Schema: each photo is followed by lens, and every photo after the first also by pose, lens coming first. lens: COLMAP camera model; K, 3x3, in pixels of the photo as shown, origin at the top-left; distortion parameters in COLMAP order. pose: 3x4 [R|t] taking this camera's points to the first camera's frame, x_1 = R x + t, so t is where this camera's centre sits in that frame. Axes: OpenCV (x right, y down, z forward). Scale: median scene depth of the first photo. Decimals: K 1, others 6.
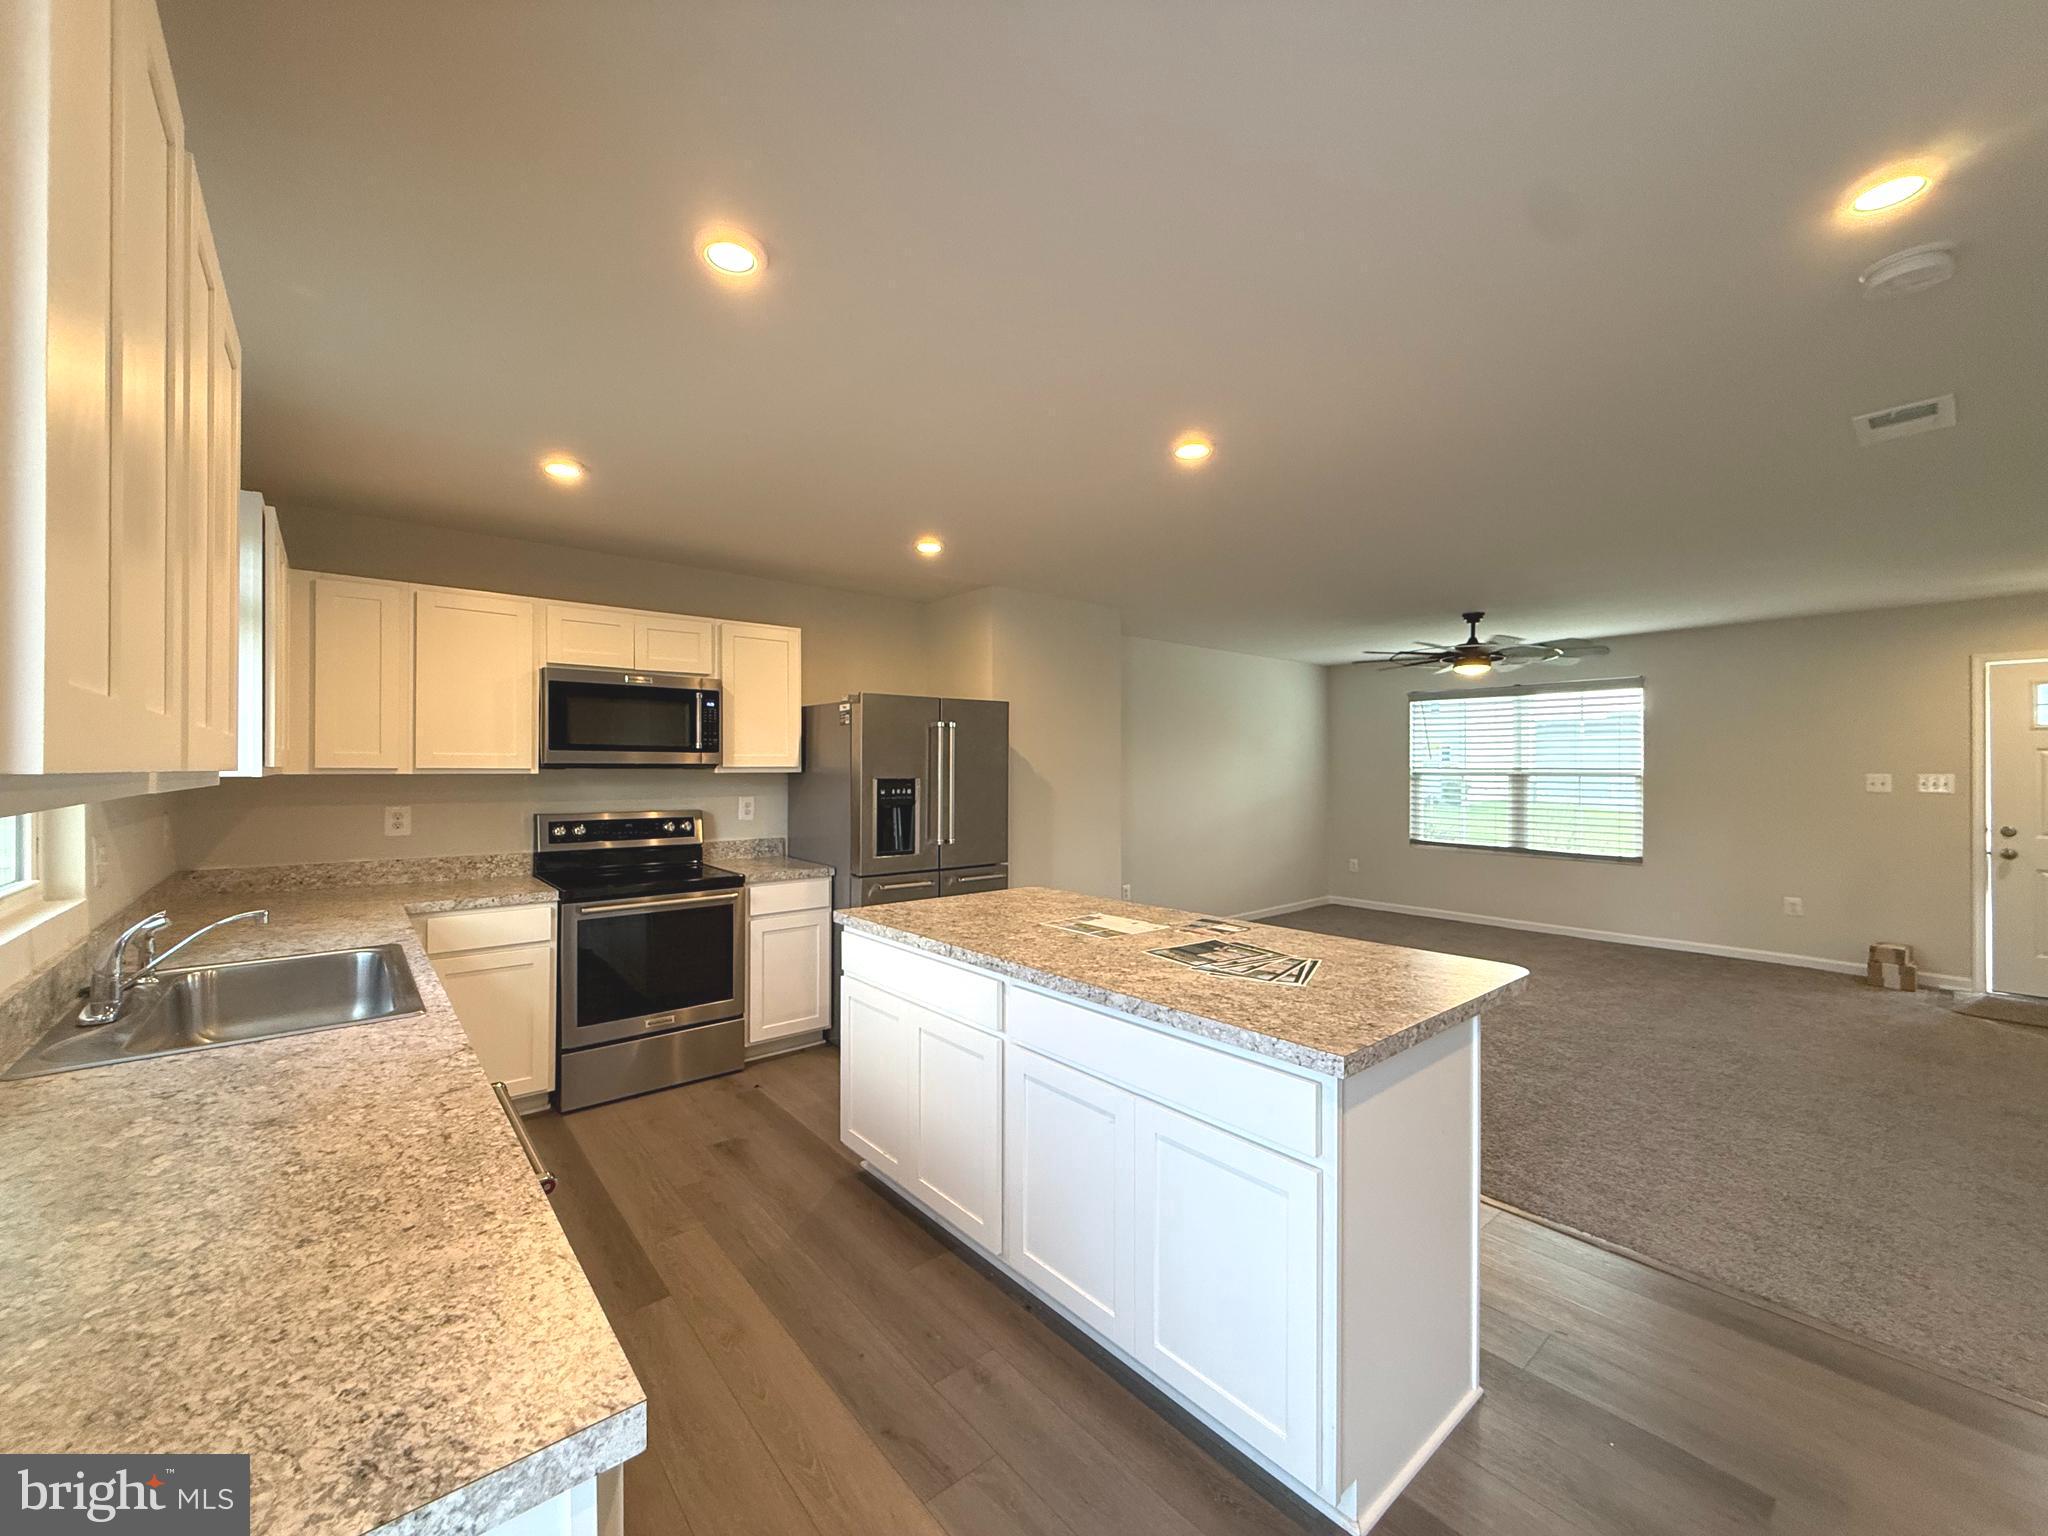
lens RADIAL K [[821.5, 0, 1021.5], [0, 821.5, 771.0], [0, 0, 1]] dist [-0.001969, 0.000162]
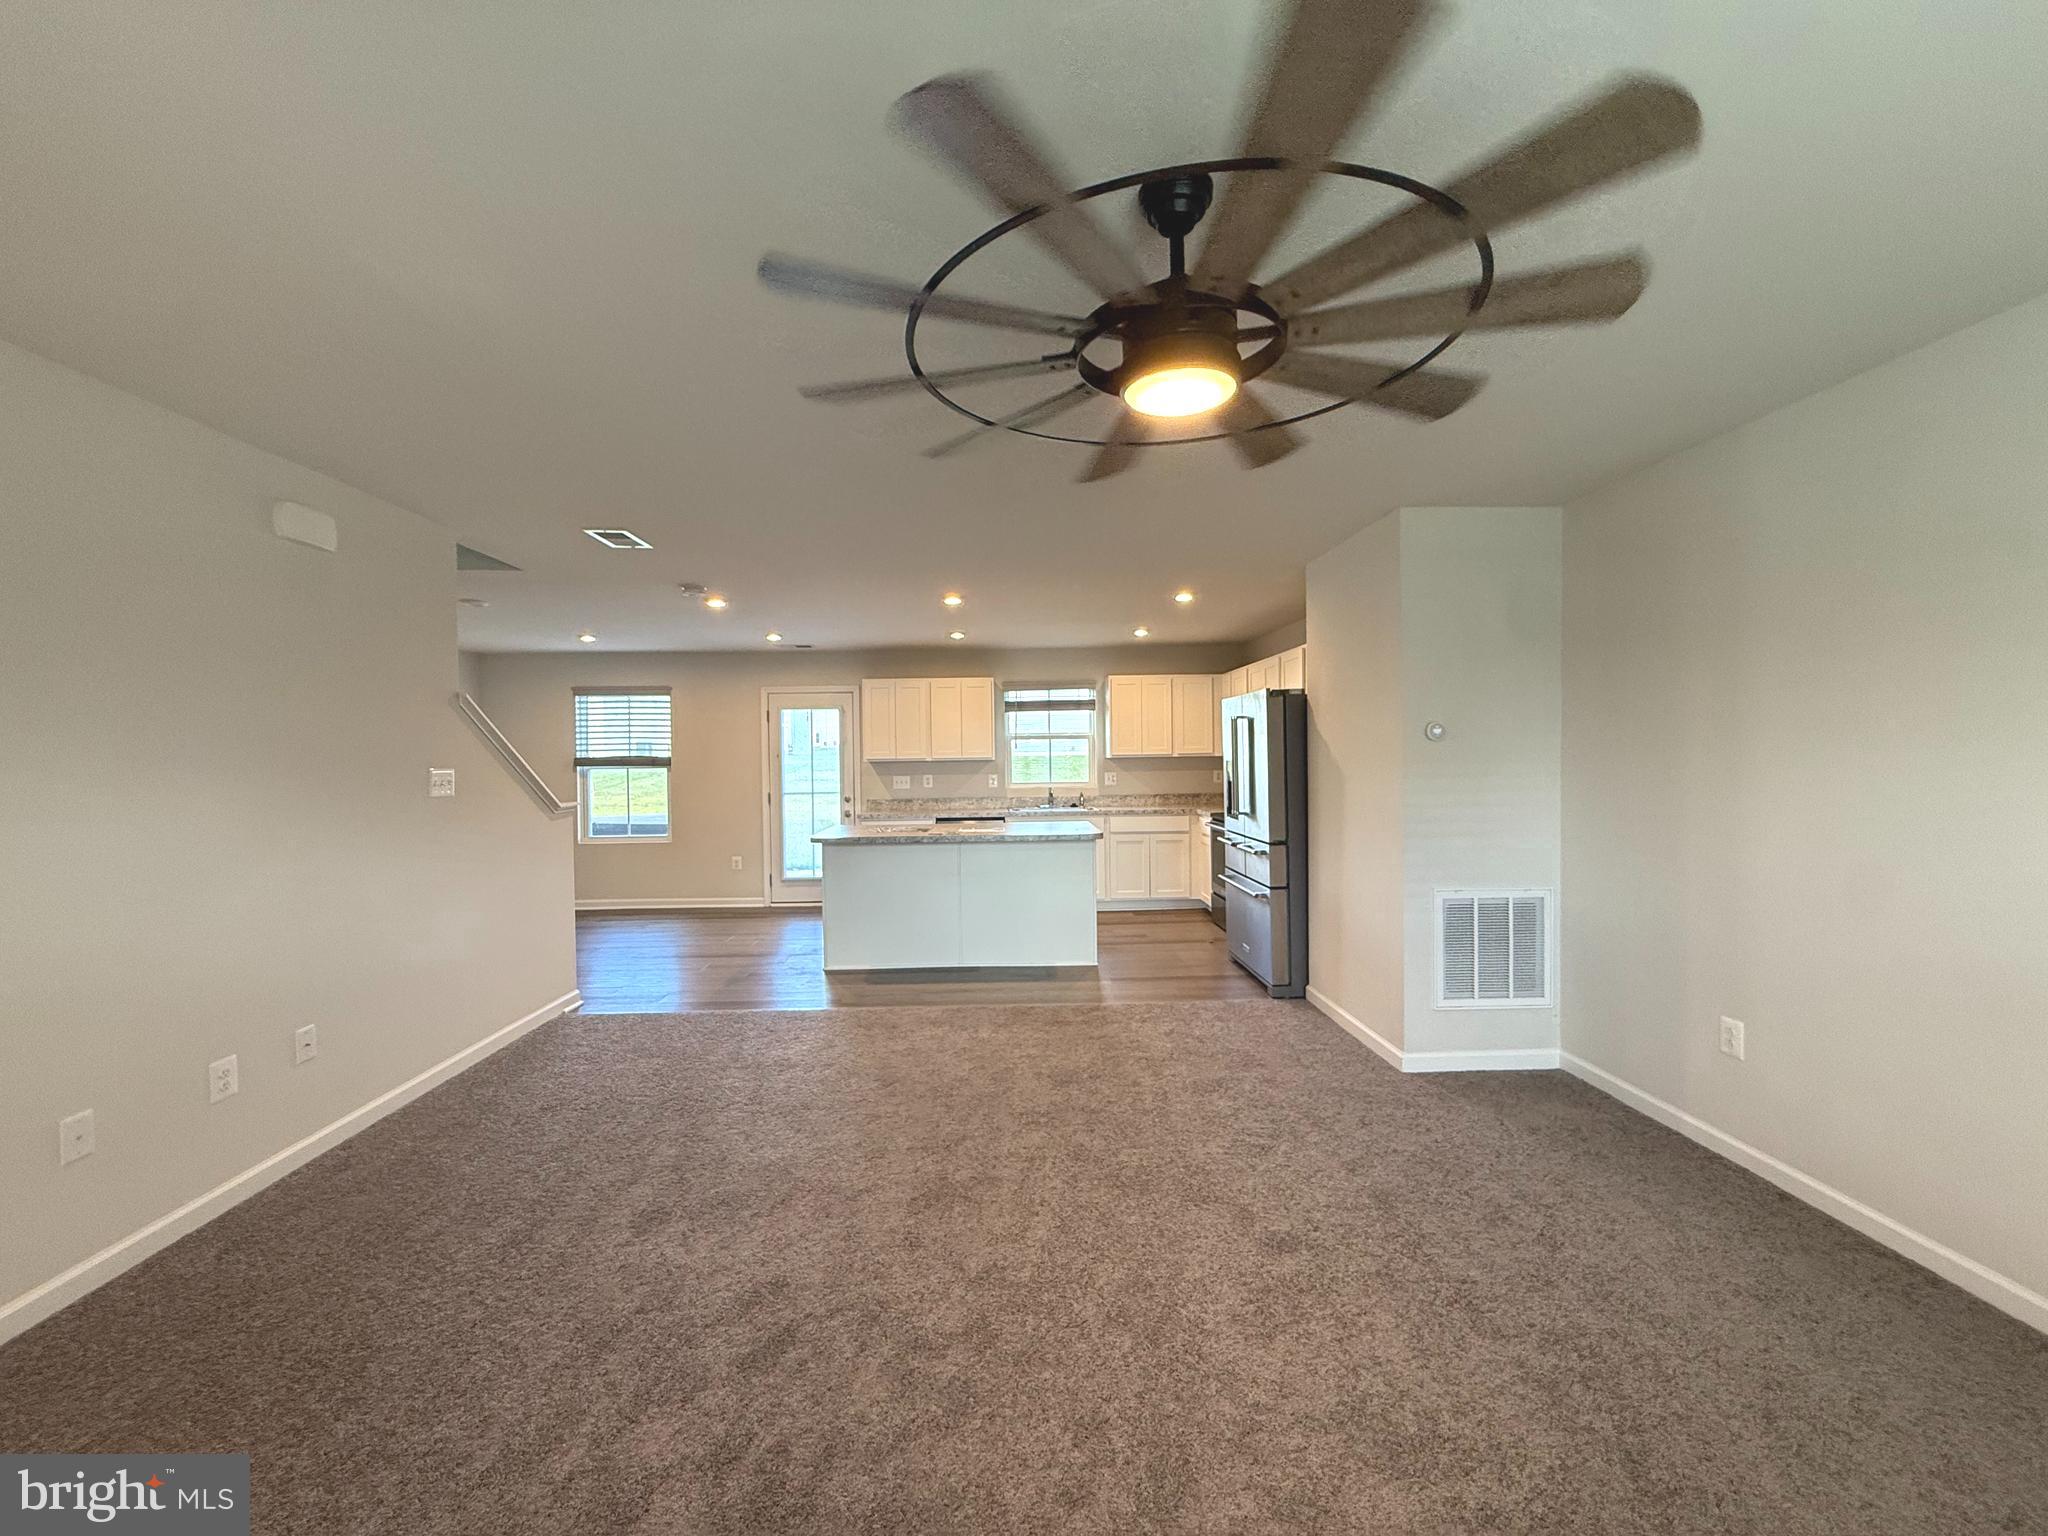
lens RADIAL K [[821.5, 0, 1021.5], [0, 821.5, 771.0], [0, 0, 1]] dist [-0.001969, 0.000162]
pose [[-0.617769, 0.022703, -0.786031, 1.175803], [0.015184, 0.999741, 0.016942, -0.001059], [0.786213, -0.001469, -0.617954, 1.666881]]
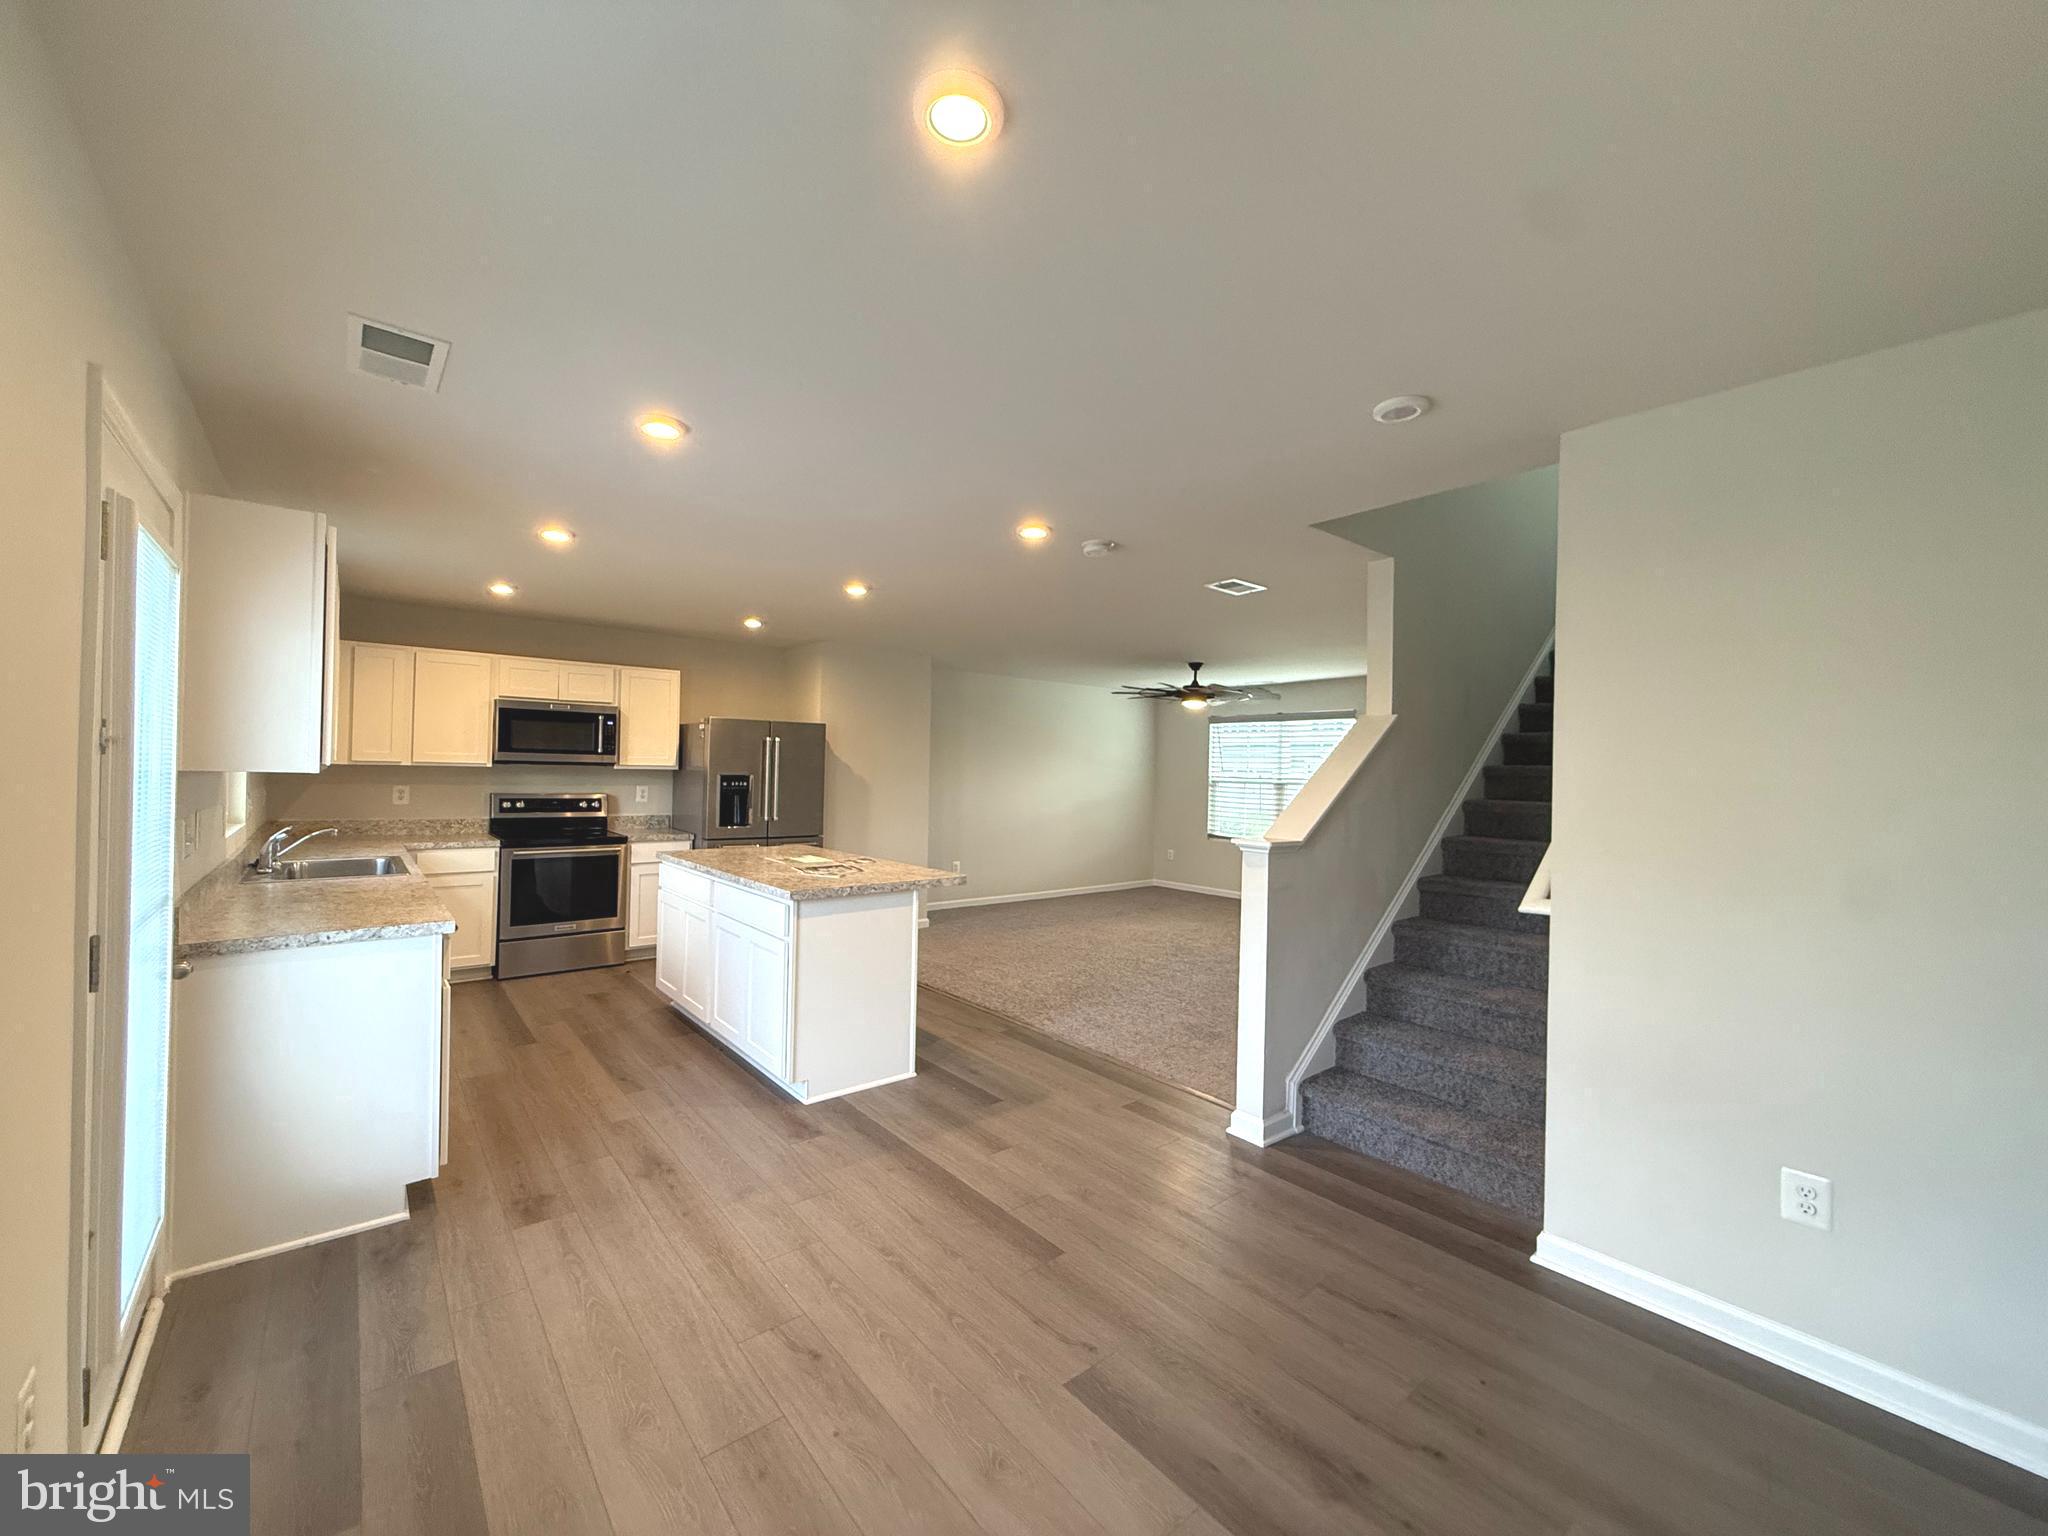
lens RADIAL K [[821.5, 0, 1021.5], [0, 821.5, 771.0], [0, 0, 1]] dist [-0.001969, 0.000162]
pose [[0.999782, 0.020167, -0.005394, 0.400658], [-0.020193, 0.999784, -0.004836, -0.001591], [0.005295, 0.004944, 0.999974, -0.520509]]
